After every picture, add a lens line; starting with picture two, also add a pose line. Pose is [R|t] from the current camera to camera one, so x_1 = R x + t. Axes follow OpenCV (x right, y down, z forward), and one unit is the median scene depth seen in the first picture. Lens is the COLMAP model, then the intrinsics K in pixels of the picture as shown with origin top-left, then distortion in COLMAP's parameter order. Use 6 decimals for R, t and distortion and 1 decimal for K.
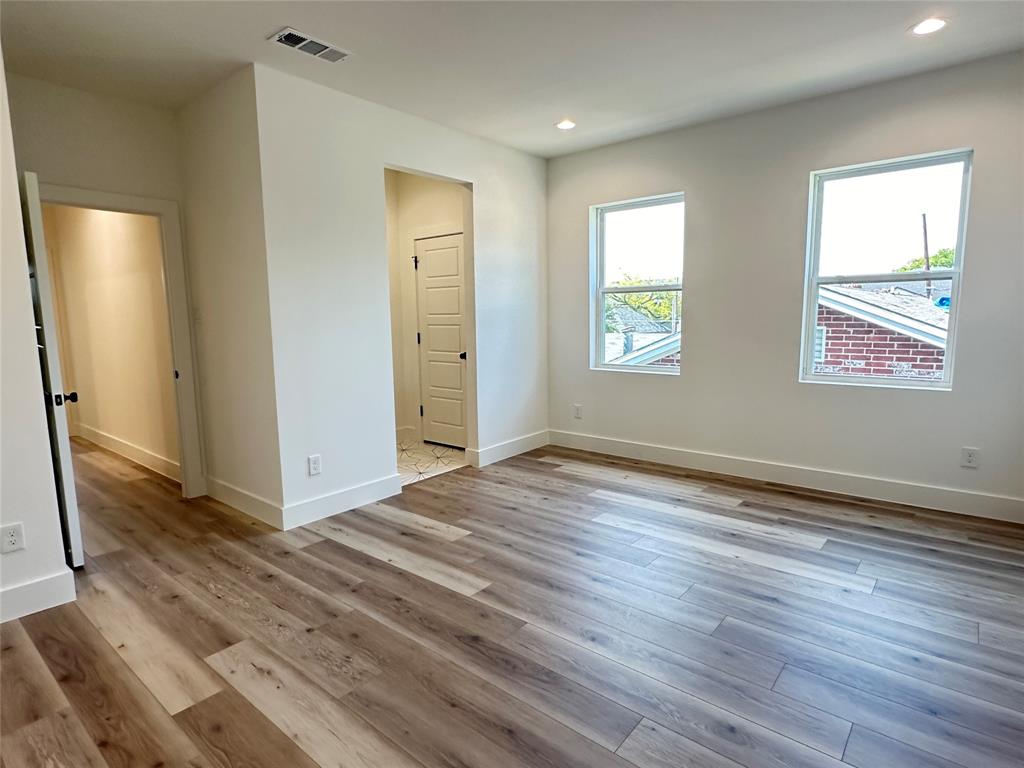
lens RADIAL K [[551.3, 0, 512.0], [0, 551.3, 384.0], [0, 0, 1]] dist [-0.000864, 0.000071]
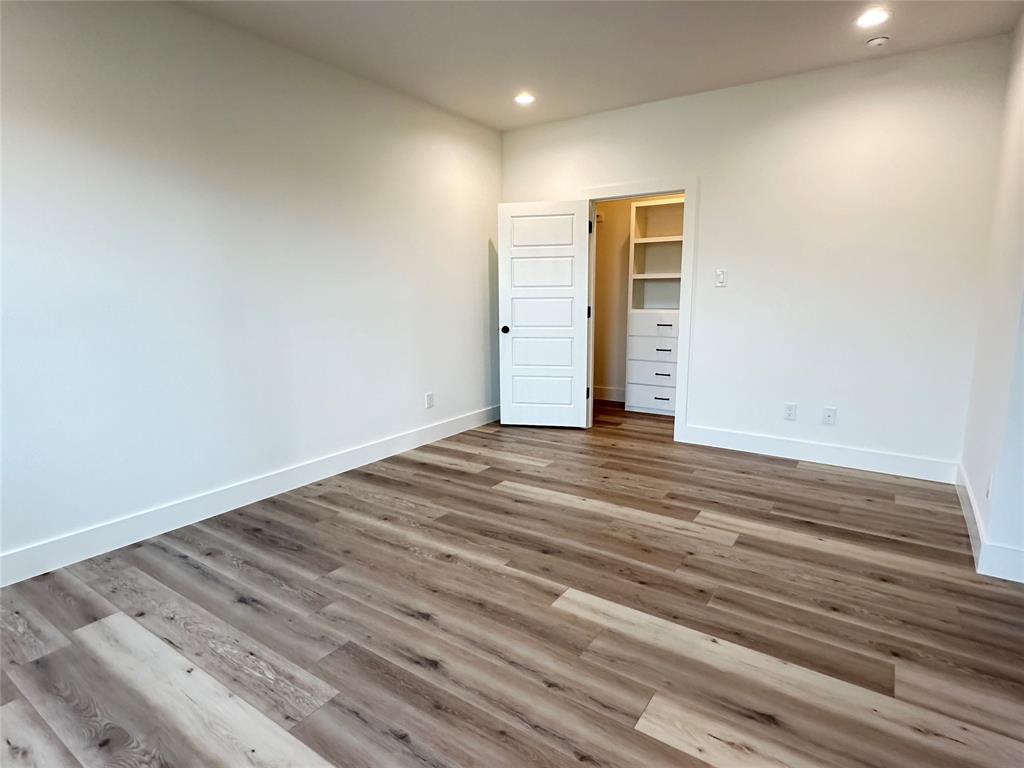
lens RADIAL K [[551.3, 0, 512.0], [0, 551.3, 384.0], [0, 0, 1]] dist [-0.000864, 0.000071]
pose [[-0.994791, 0.042063, -0.092848, 0.091505], [0.012608, 0.954667, 0.297410, -0.222701], [0.101149, 0.294690, -0.950224, 1.780366]]
